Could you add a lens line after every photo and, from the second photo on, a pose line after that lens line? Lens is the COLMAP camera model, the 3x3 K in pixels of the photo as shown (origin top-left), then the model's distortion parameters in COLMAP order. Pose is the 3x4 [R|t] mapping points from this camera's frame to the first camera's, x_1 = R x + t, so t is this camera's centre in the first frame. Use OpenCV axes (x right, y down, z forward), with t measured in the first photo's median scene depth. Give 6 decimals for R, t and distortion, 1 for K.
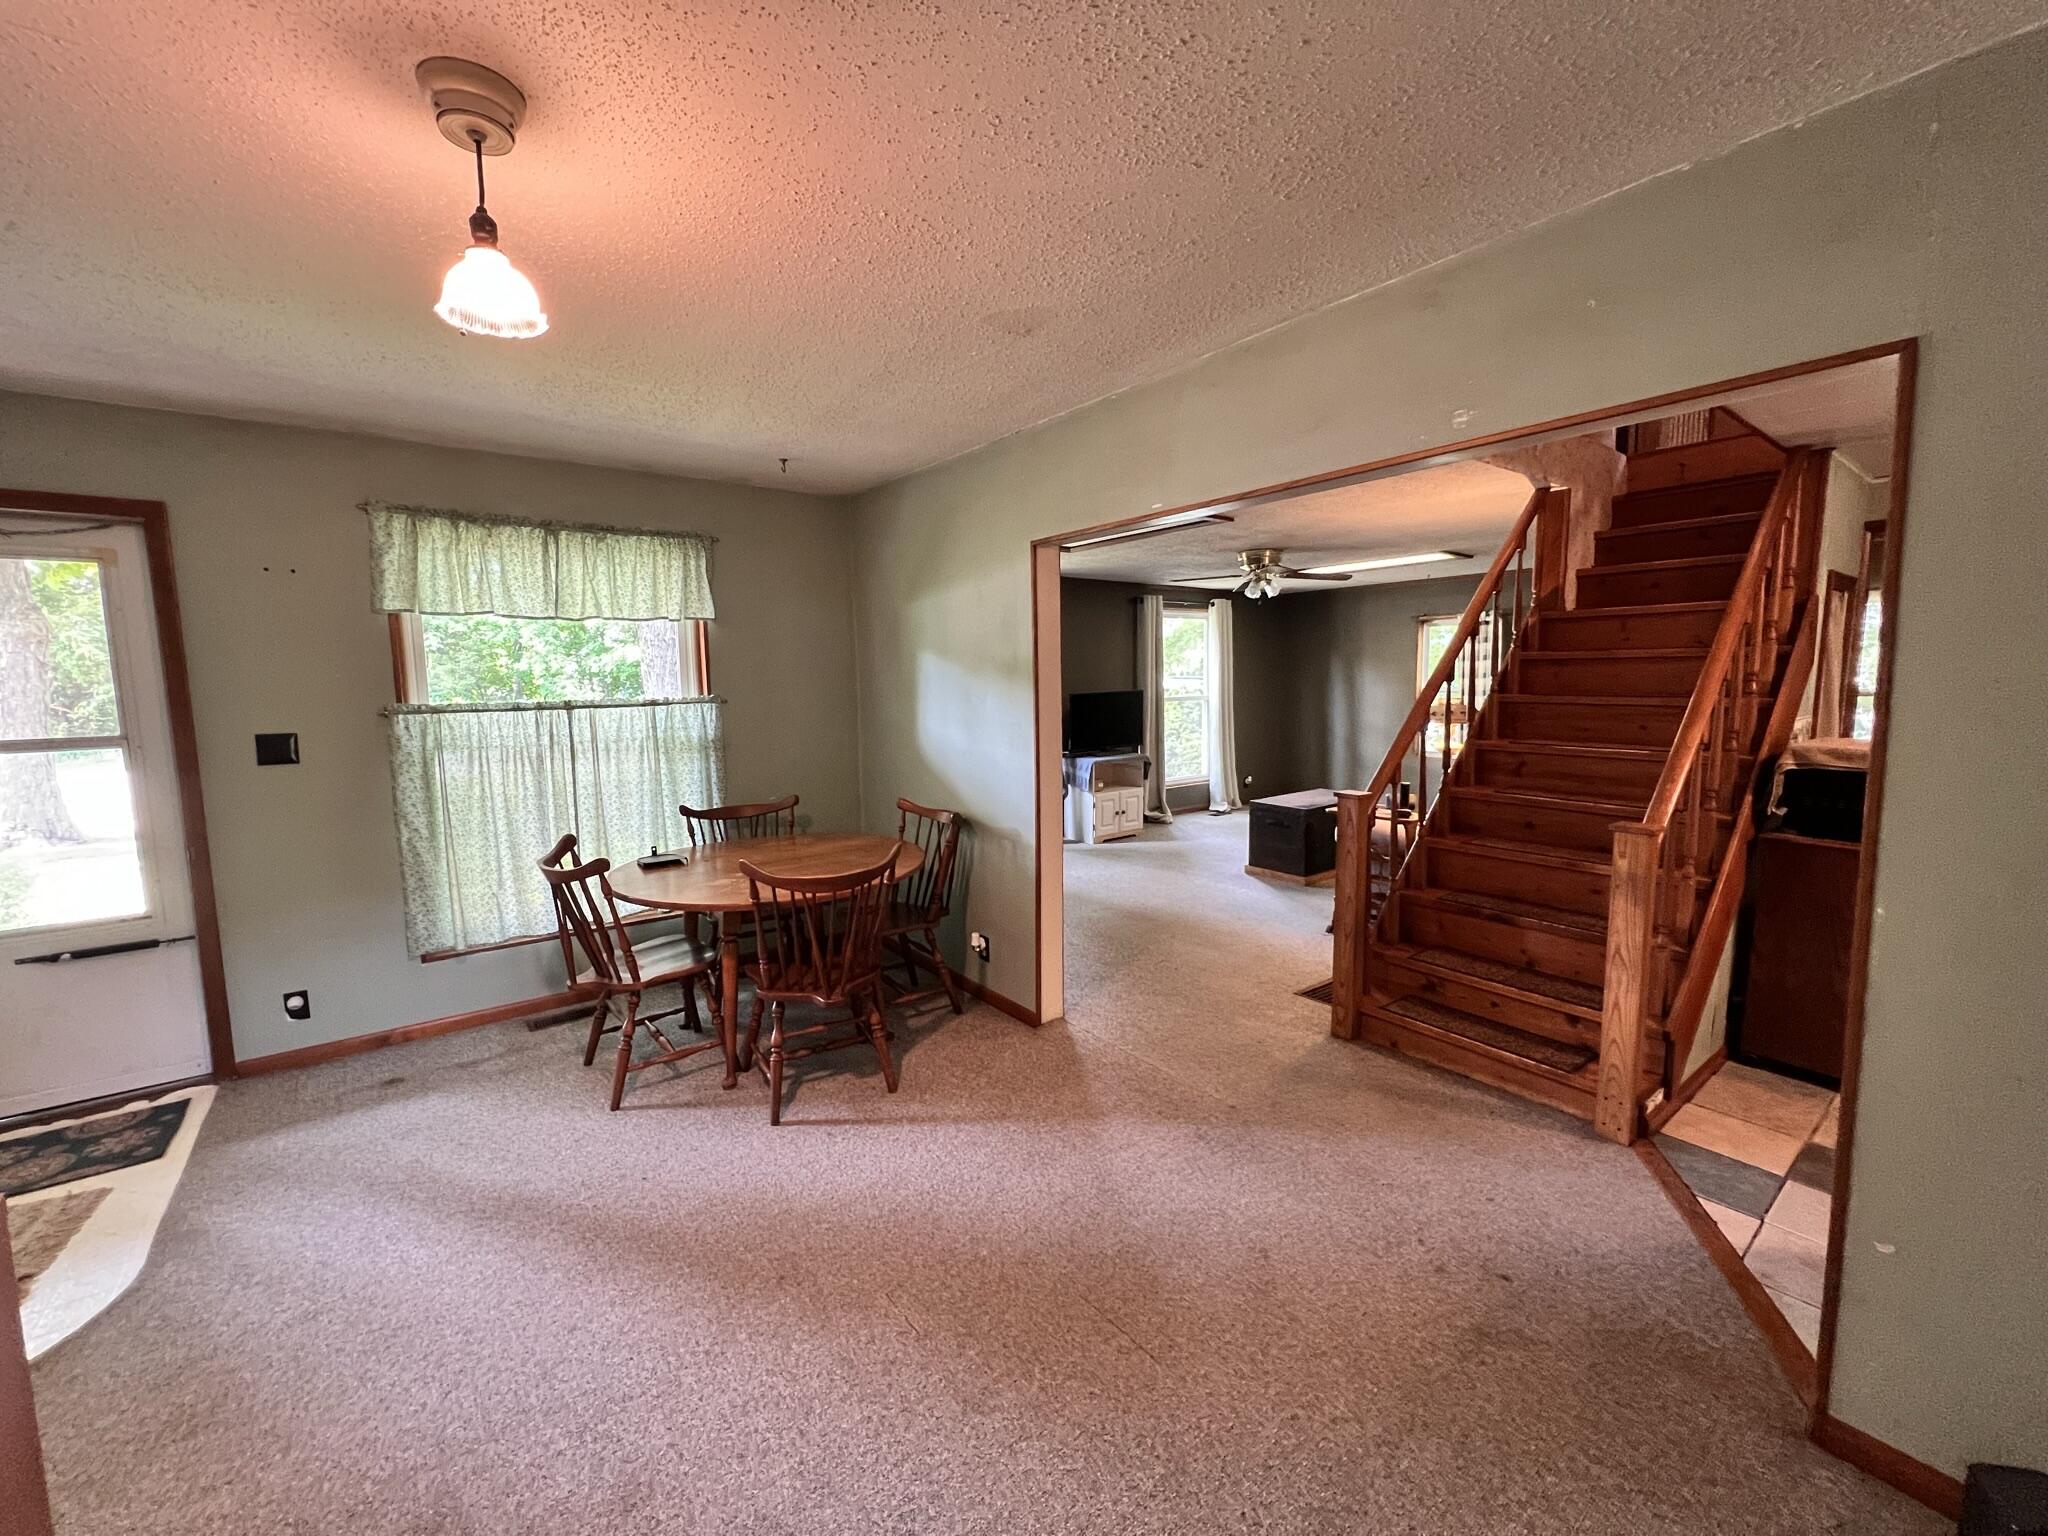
lens RADIAL K [[816.9, 0, 1027.6], [0, 816.9, 762.7], [0, 0, 1]] dist [-0.000381, -0.000006]
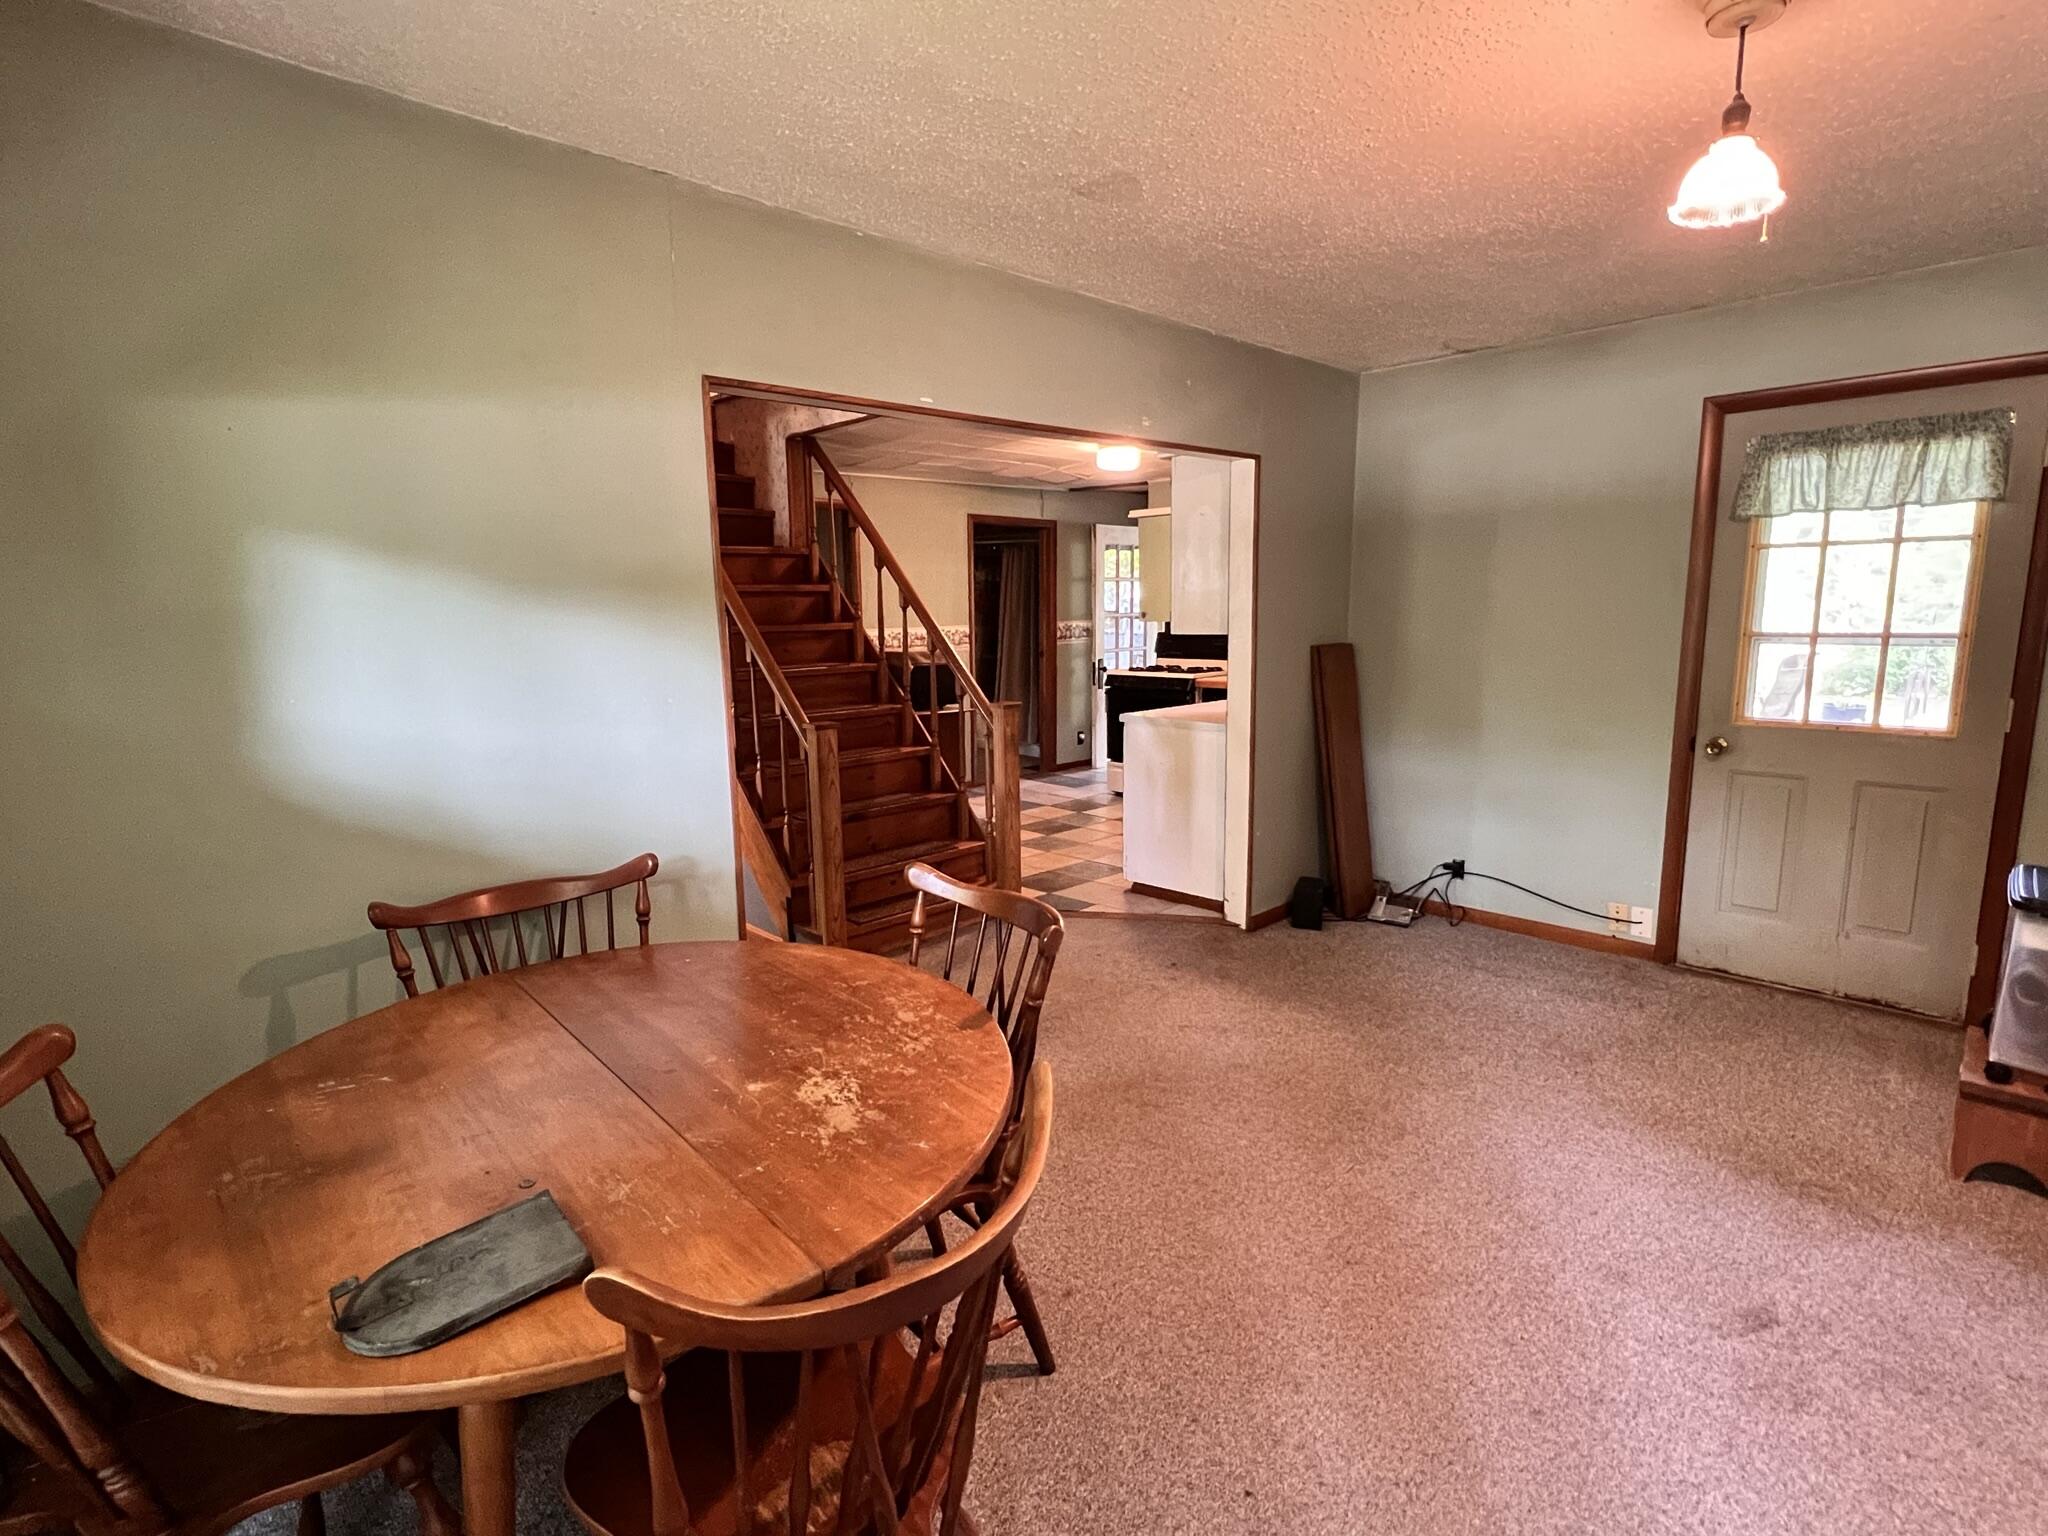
lens RADIAL K [[979.7, 0, 1023.5], [0, 979.7, 757.6], [0, 0, 1]] dist [0.001616, 0.000260]
pose [[-0.092730, -0.146456, 0.984861, -1.159328], [0.124650, 0.979634, 0.157415, -0.113385], [-0.987858, 0.137360, -0.072585, 1.264375]]
